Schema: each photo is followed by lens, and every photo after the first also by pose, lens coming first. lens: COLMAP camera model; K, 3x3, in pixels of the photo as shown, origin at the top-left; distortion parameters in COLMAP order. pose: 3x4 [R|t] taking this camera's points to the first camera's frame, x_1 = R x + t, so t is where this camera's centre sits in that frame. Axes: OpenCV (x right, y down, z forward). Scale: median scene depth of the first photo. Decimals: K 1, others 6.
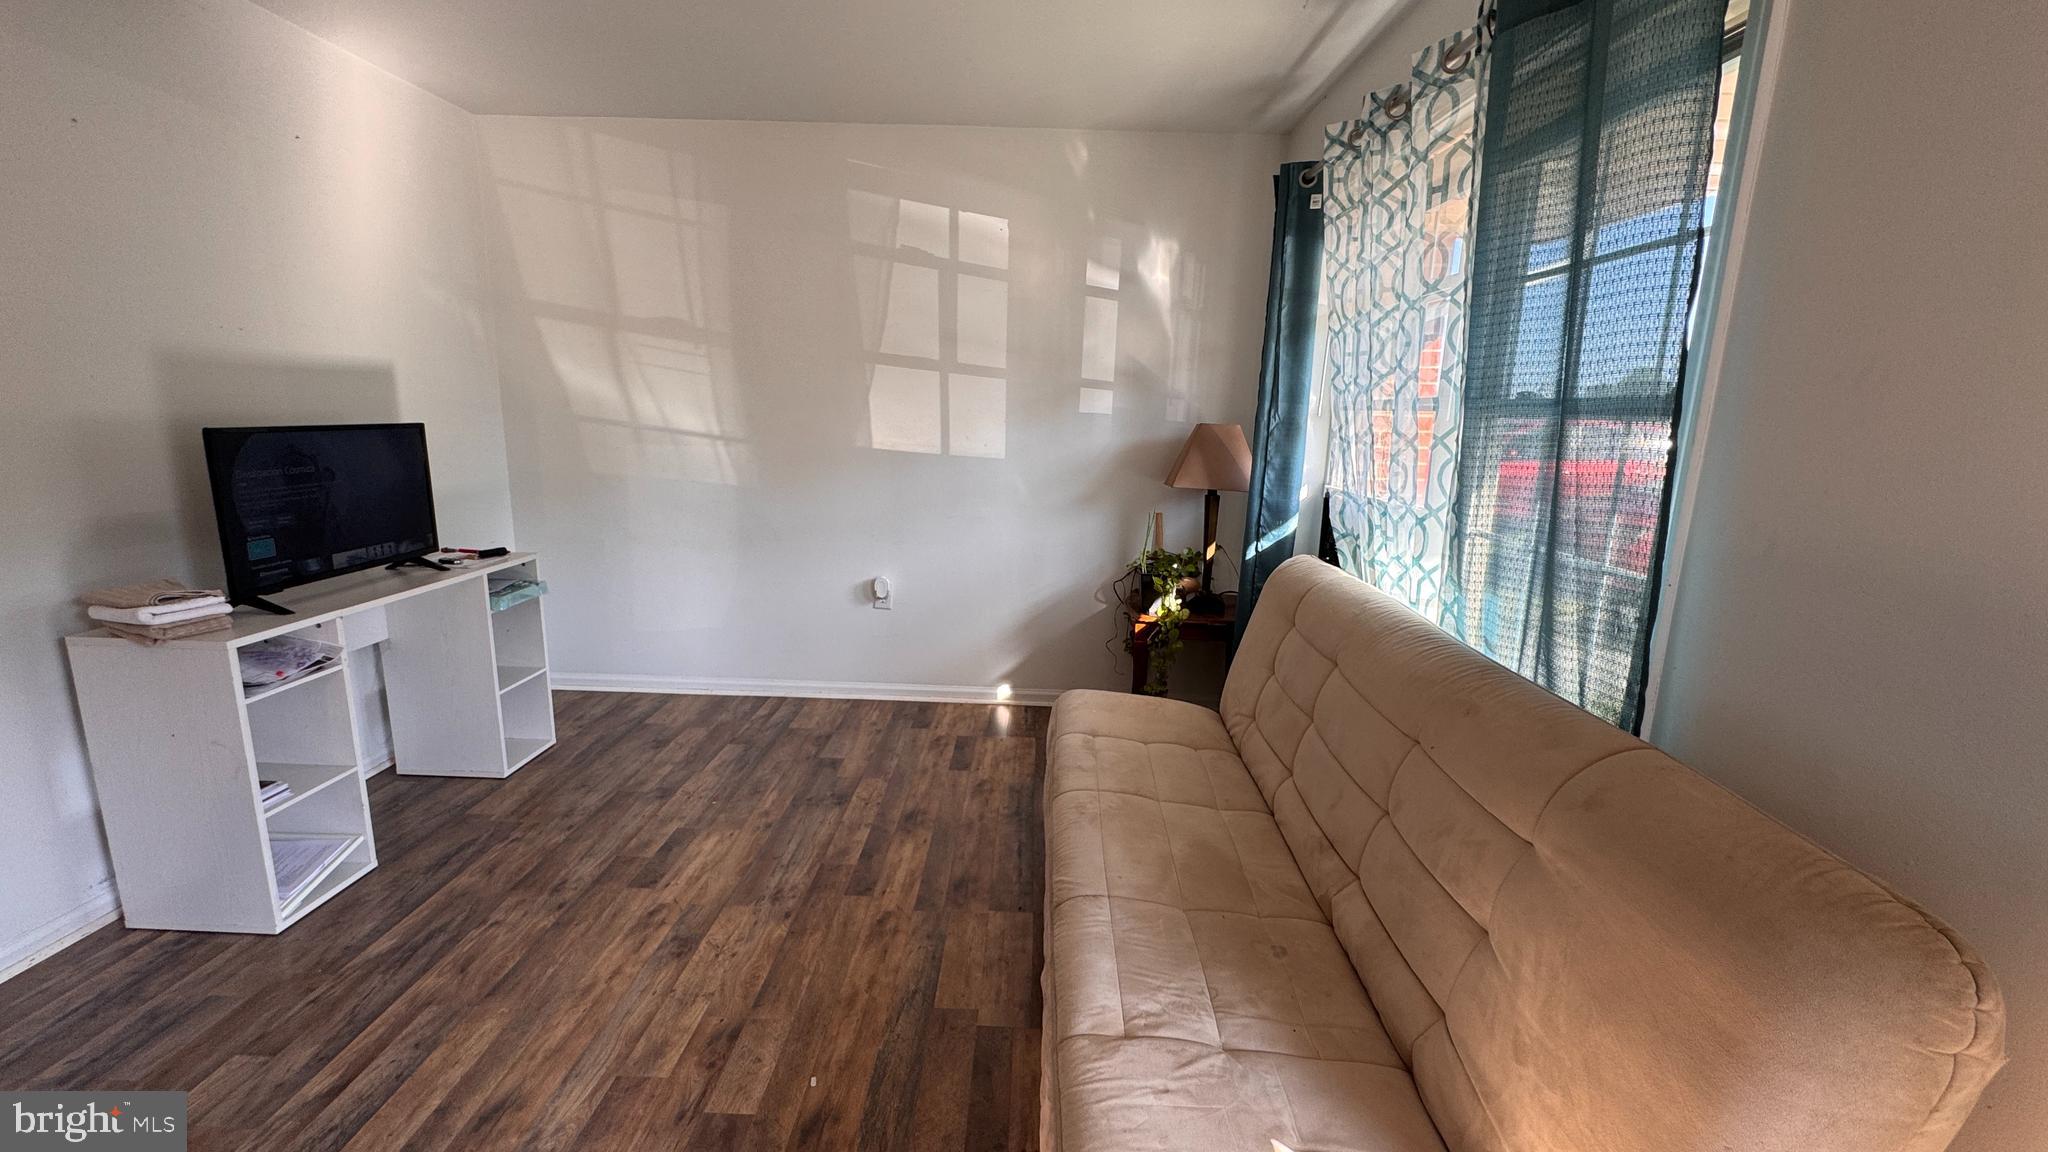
lens RADIAL K [[826.4, 0, 1018.7], [0, 826.4, 574.8], [0, 0, 1]] dist [0.000988, 0.000914]
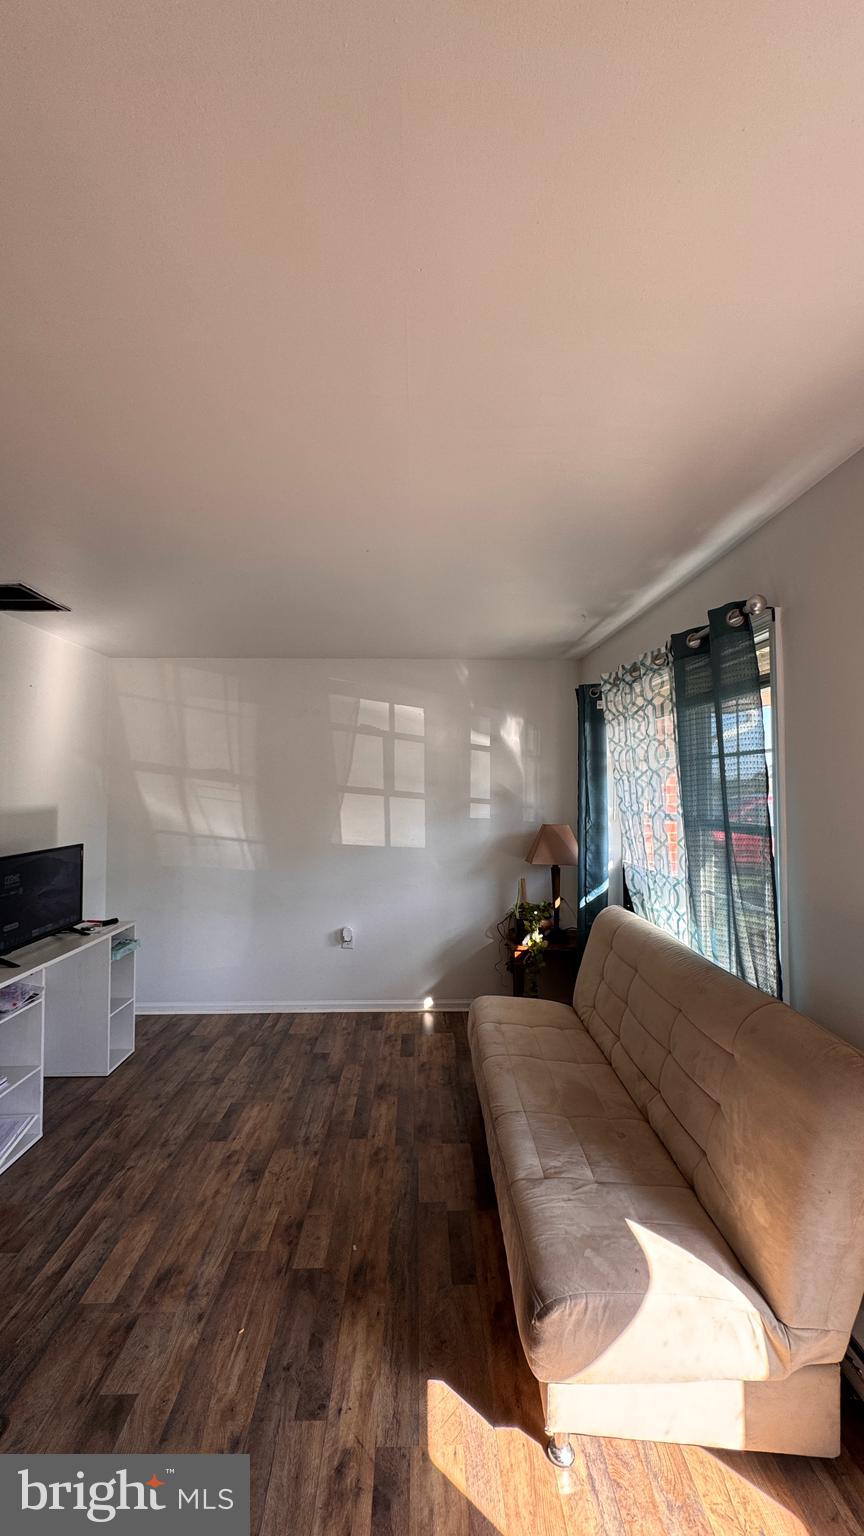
lens RADIAL K [[619.8, 0, 430.7], [0, 619.8, 767.4], [0, 0, 1]] dist [0.000988, 0.000914]
pose [[0.998402, -0.027084, 0.049599, -0.096389], [0.037871, 0.972096, -0.231505, -0.021300], [-0.041945, 0.233013, 0.971569, -0.322407]]
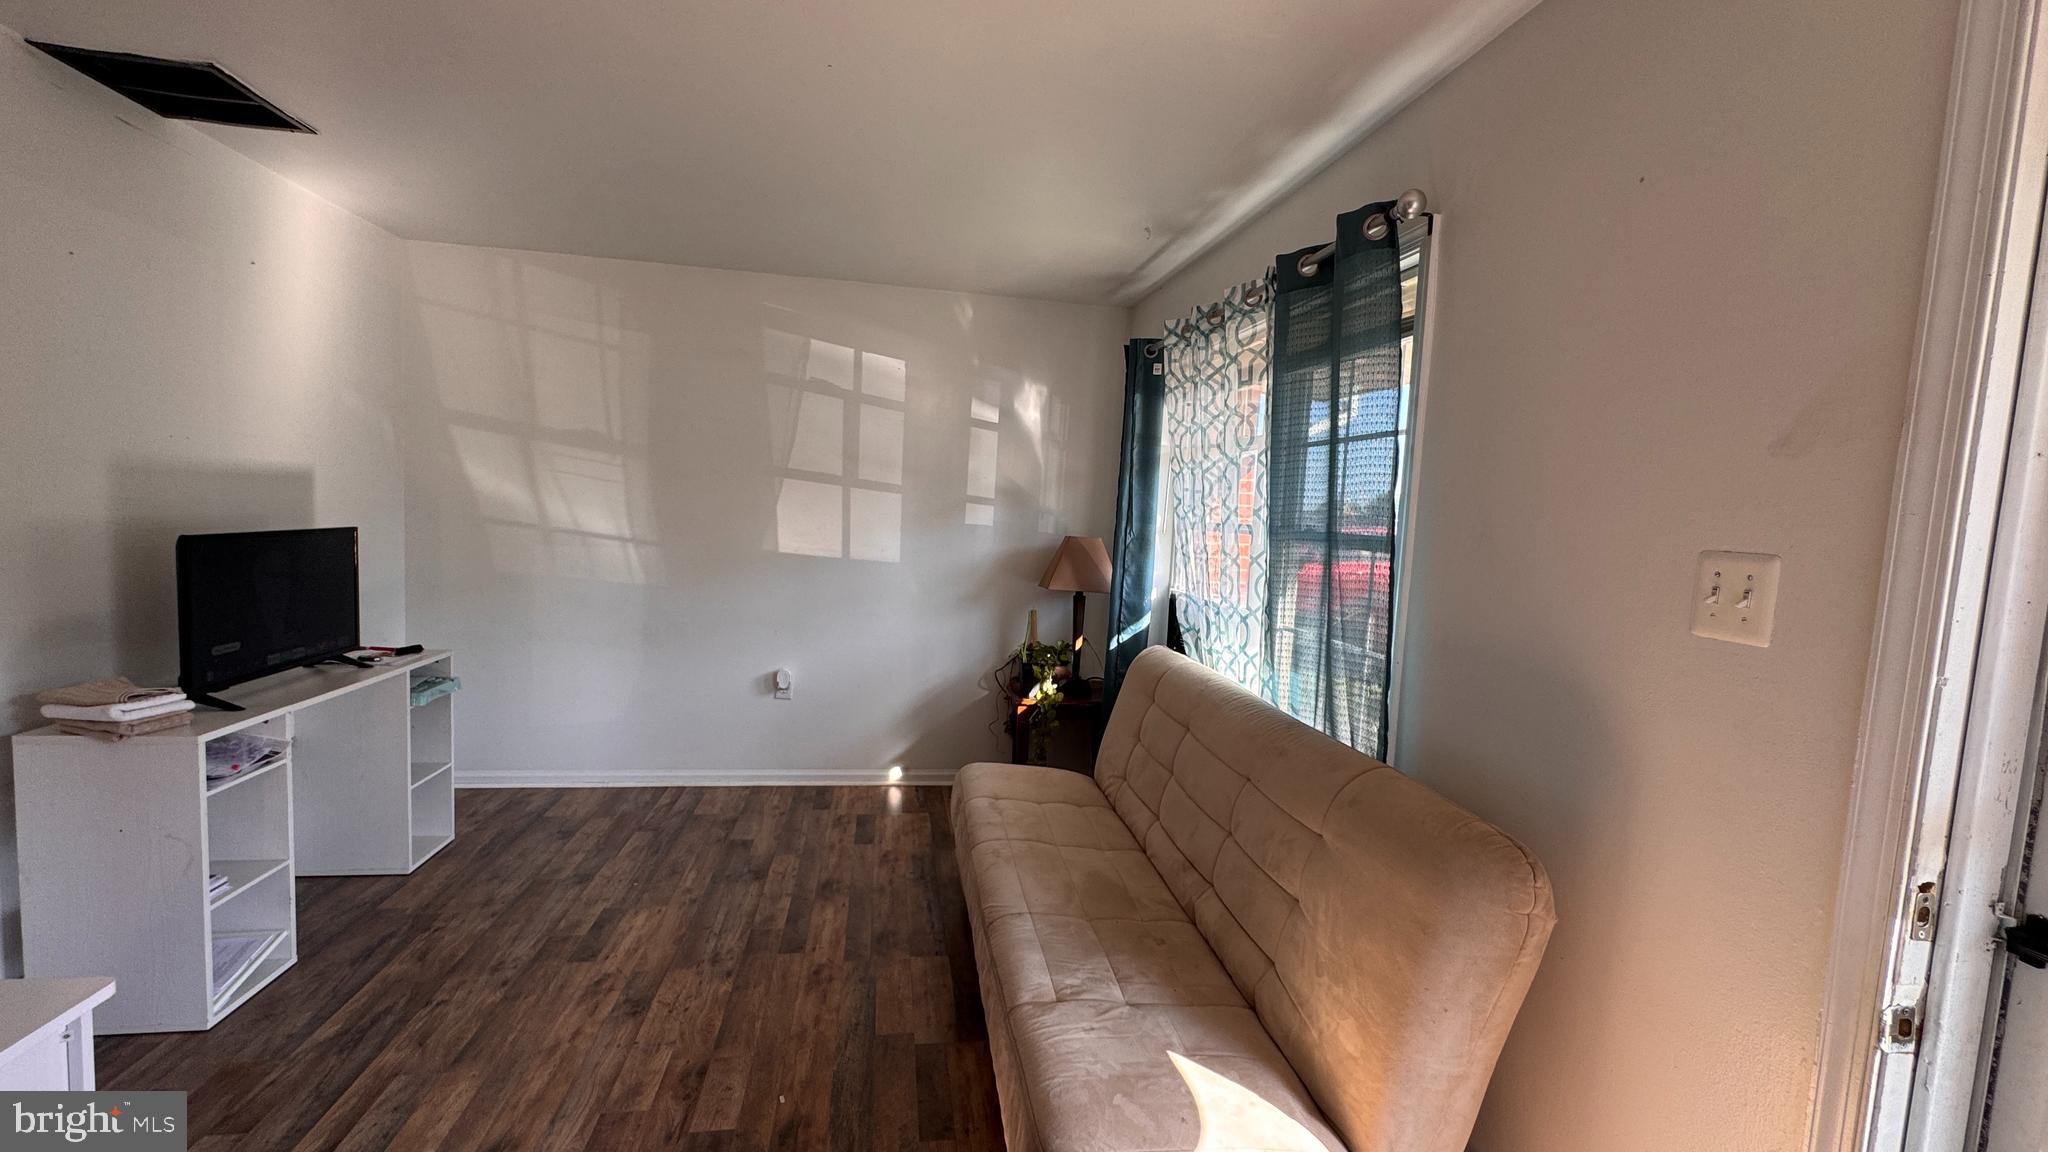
lens RADIAL K [[826.4, 0, 1021.1], [0, 826.4, 577.5], [0, 0, 1]] dist [0.000988, 0.000914]
pose [[0.982159, 0.007195, 0.187913, -0.103250], [0.013381, 0.994061, -0.108001, 0.006624], [-0.187574, 0.108589, 0.976230, -0.211704]]
